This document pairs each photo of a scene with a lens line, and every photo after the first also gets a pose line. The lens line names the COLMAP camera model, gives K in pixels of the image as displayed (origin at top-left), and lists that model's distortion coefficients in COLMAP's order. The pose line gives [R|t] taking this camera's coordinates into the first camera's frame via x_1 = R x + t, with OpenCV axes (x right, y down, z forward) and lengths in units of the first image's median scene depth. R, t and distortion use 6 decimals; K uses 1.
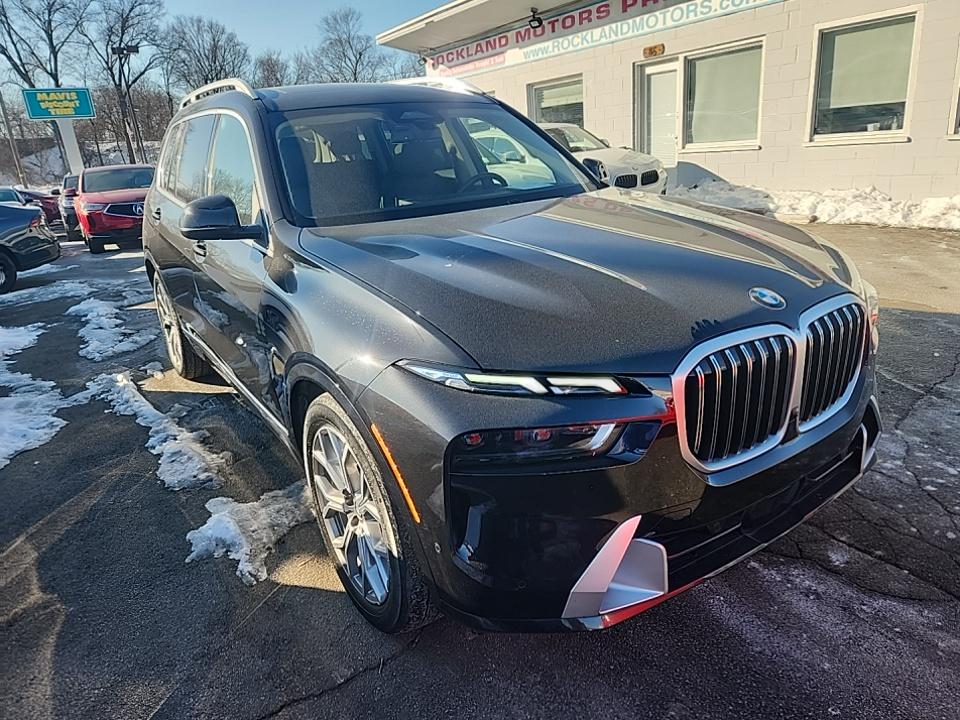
lens RADIAL K [[637.7, 0, 483.5], [0, 637.7, 351.3], [0, 0, 1]] dist [0.065880, -0.055097]
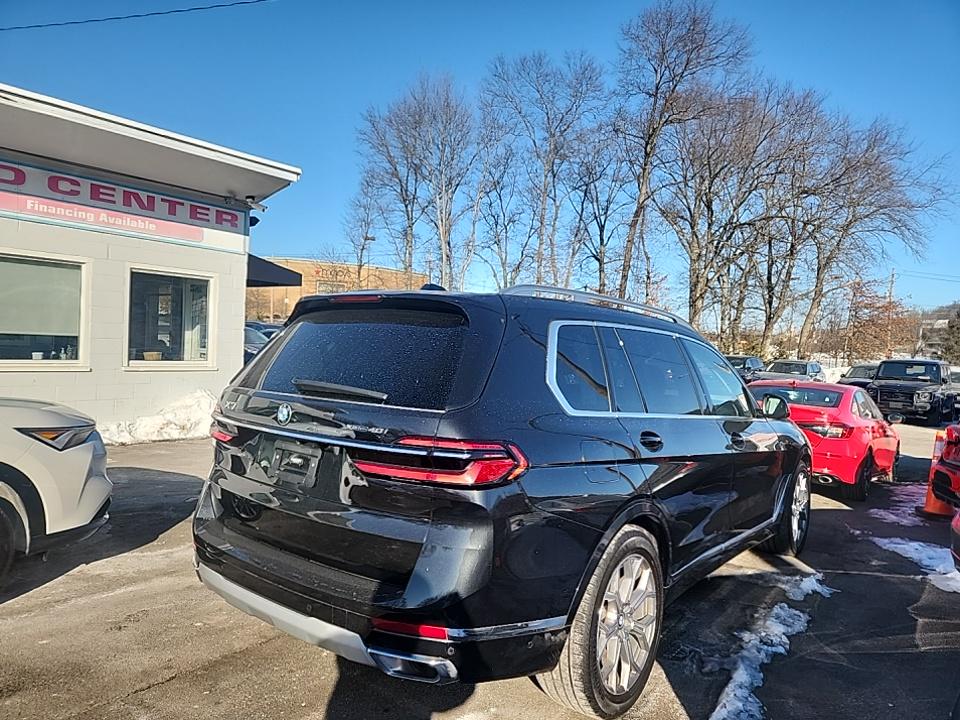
lens RADIAL K [[642.7, 0, 480.0], [0, 642.7, 360.0], [0, 0, 1]] dist [0.068734, -0.059033]
pose [[-0.299055, 0.044790, 0.953184, -0.526504], [0.275137, 0.960522, 0.041187, -0.176088], [-0.913710, 0.274574, -0.299573, 0.624042]]
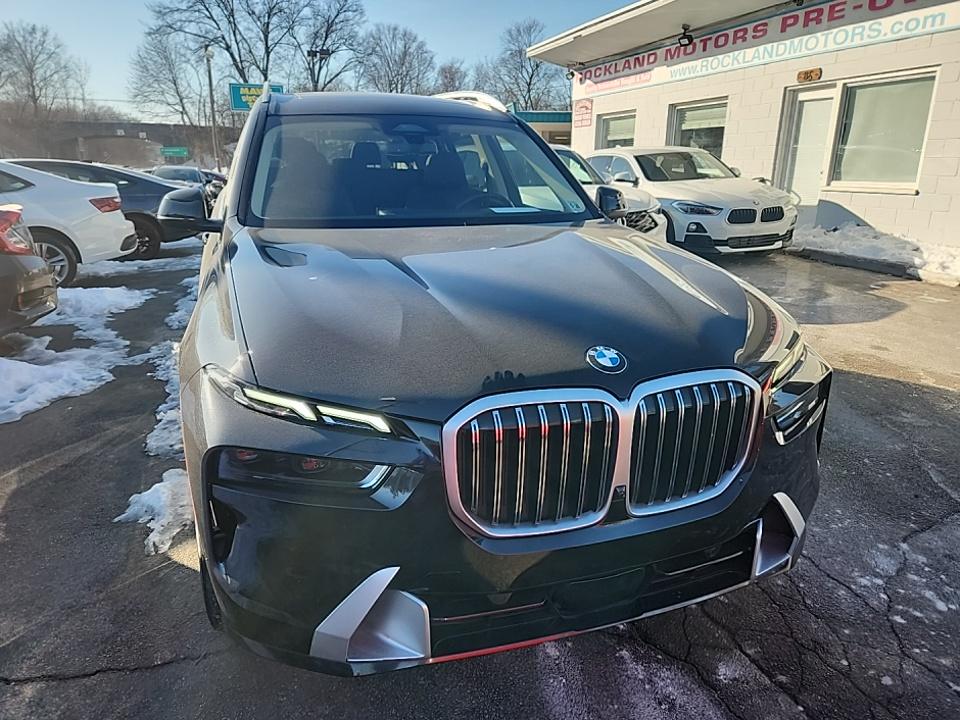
lens RADIAL K [[642.7, 0, 480.0], [0, 642.7, 360.0], [0, 0, 1]] dist [0.068734, -0.059033]
pose [[0.961483, 0.150361, -0.230089, 0.094485], [-0.152211, 0.988299, 0.009792, -0.012545], [0.228870, 0.025607, 0.973120, 0.017877]]
